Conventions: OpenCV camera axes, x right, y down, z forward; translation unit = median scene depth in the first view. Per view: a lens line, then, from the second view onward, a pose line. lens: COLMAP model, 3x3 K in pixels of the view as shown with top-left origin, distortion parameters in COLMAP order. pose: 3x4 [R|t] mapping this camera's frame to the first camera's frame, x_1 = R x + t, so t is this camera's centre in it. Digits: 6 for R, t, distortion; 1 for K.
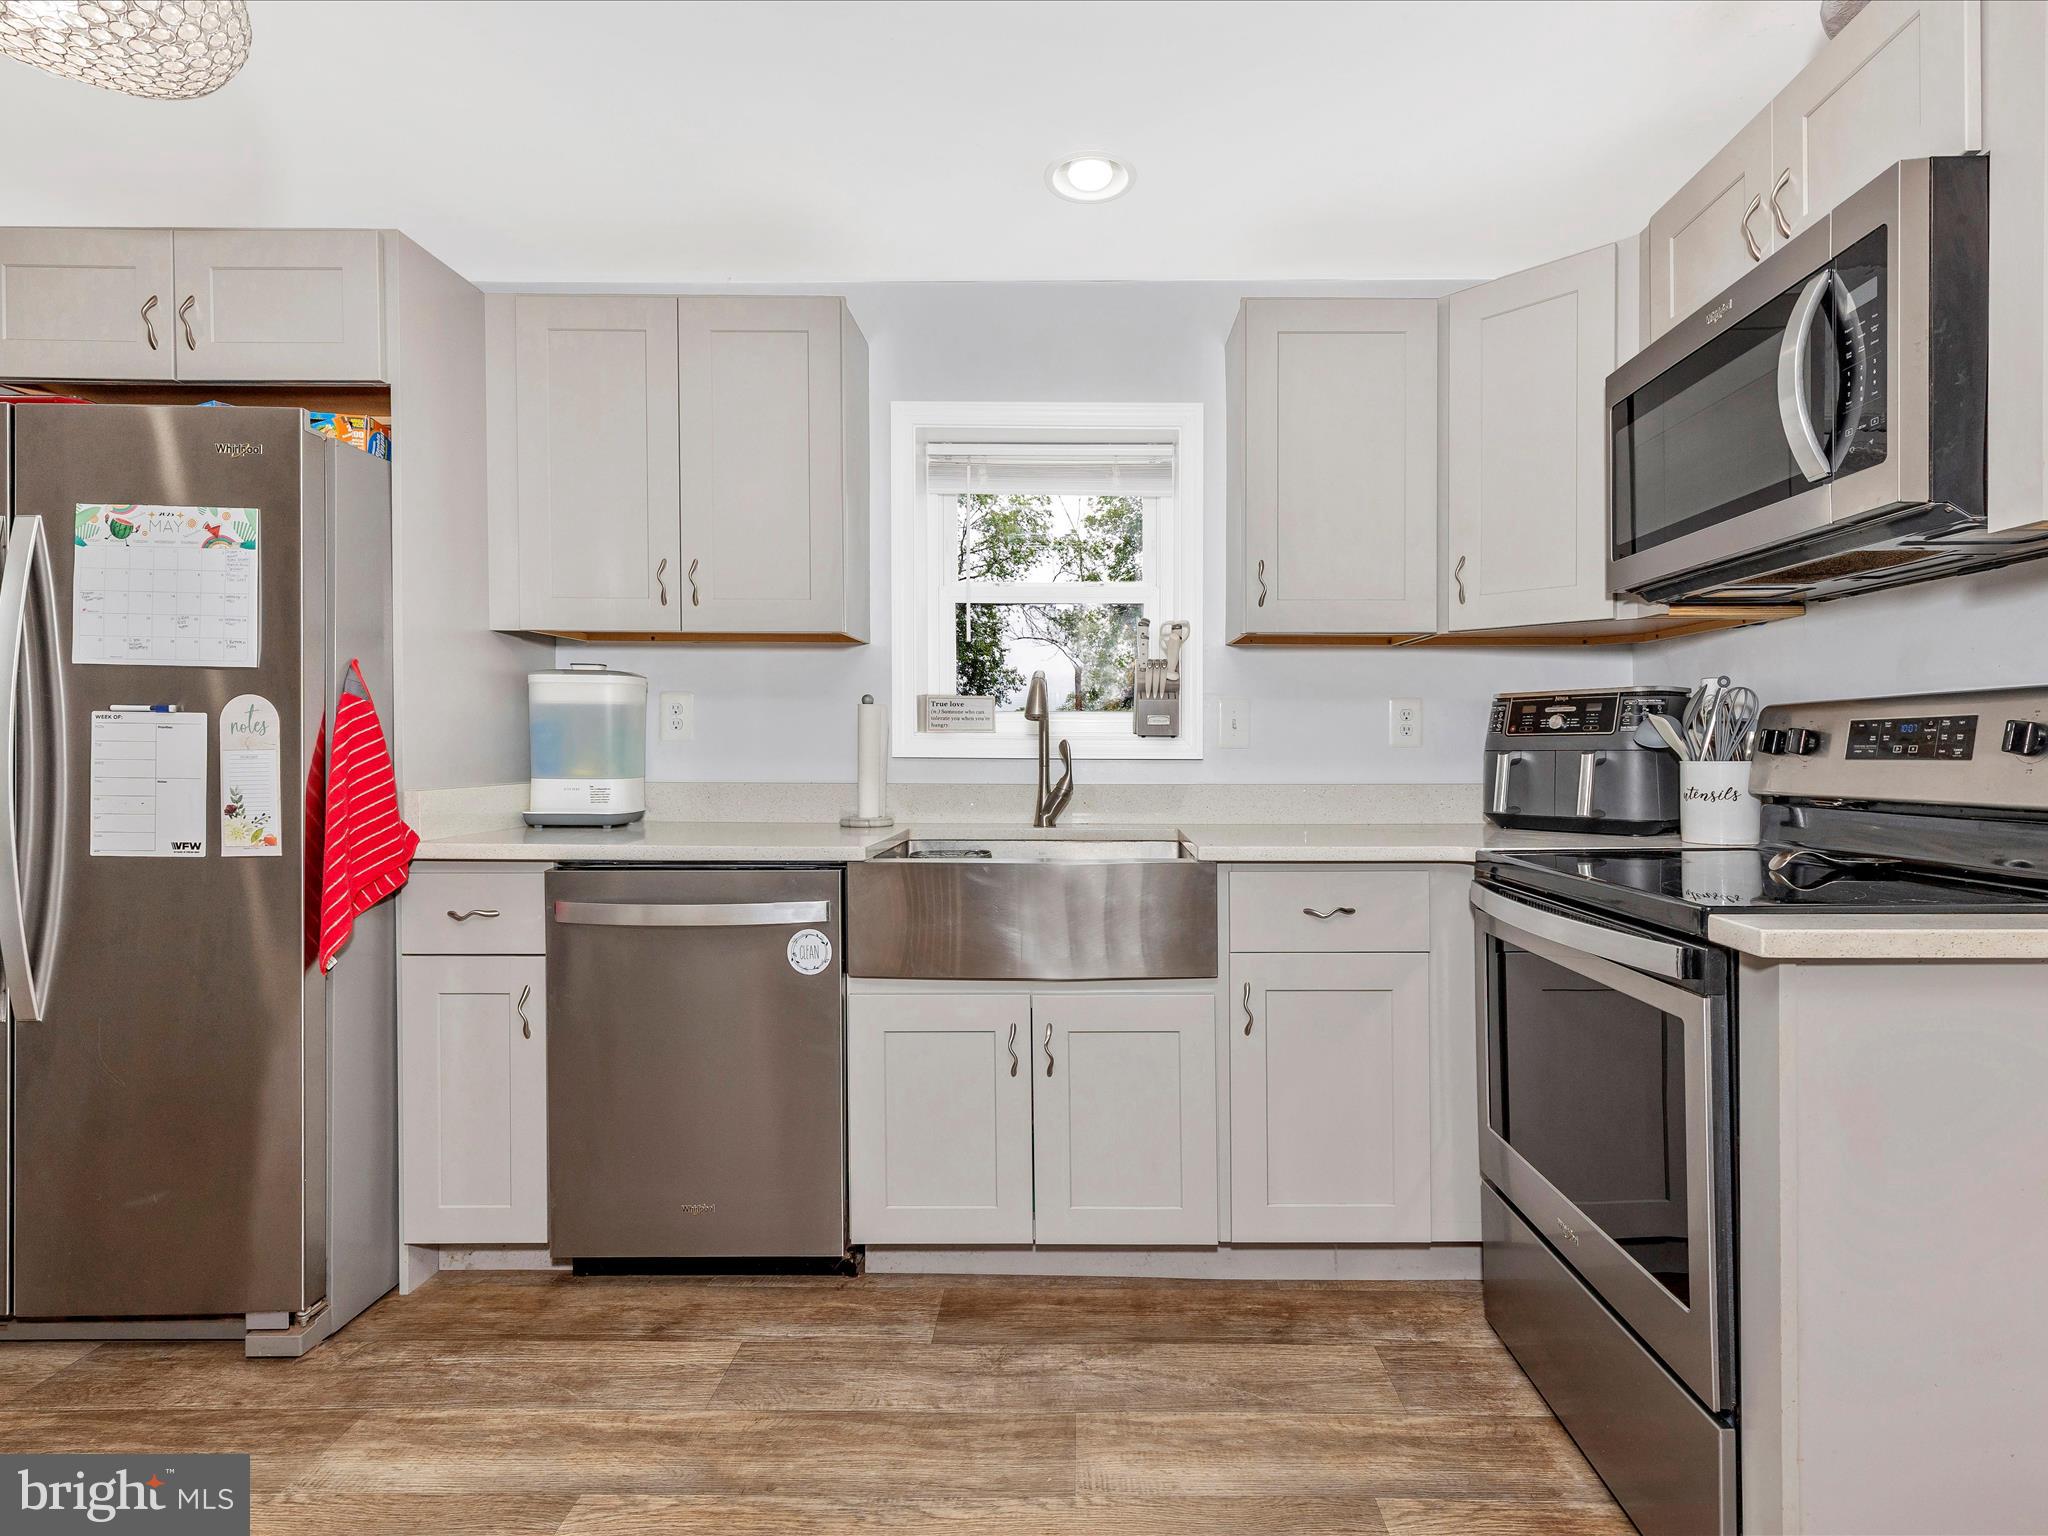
lens RADIAL K [[1081.7, 0, 1071.9], [0, 1081.7, 811.0], [0, 0, 1]] dist [0.004479, 0.000829]
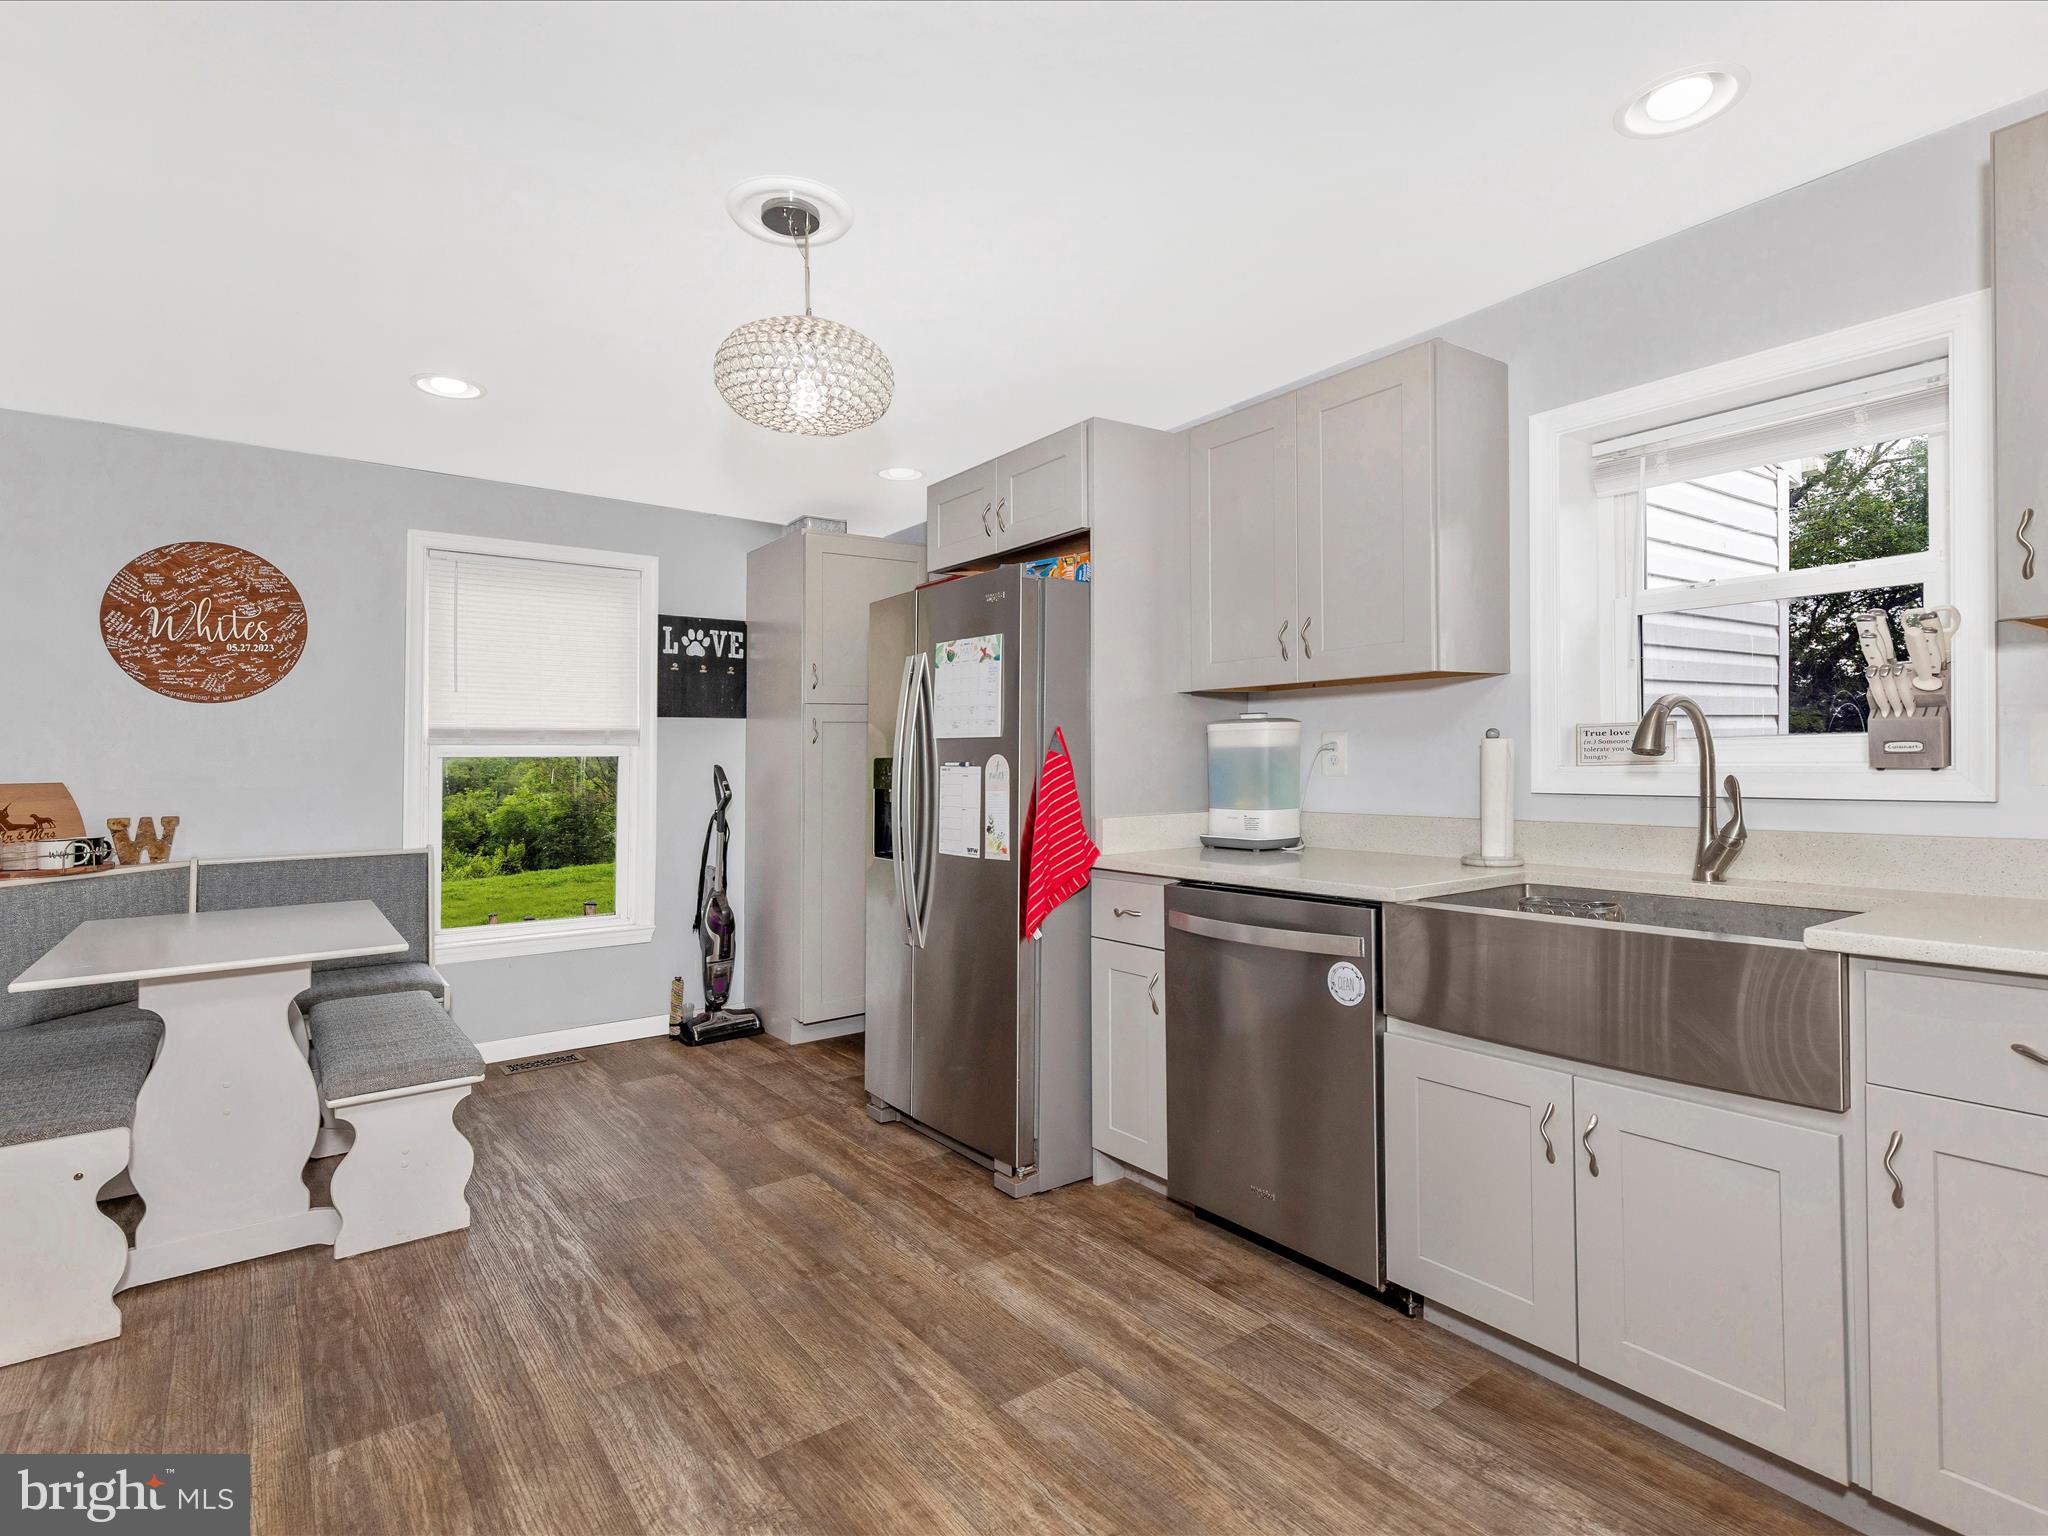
lens RADIAL K [[1021.5, 0, 976.1], [0, 1021.5, 797.1], [0, 0, 1]] dist [0.003334, -0.000629]
pose [[0.575188, 0.016412, -0.817857, 0.386889], [-0.029977, 0.999550, -0.001025, -0.042329], [0.817472, 0.025107, 0.575421, 0.137177]]
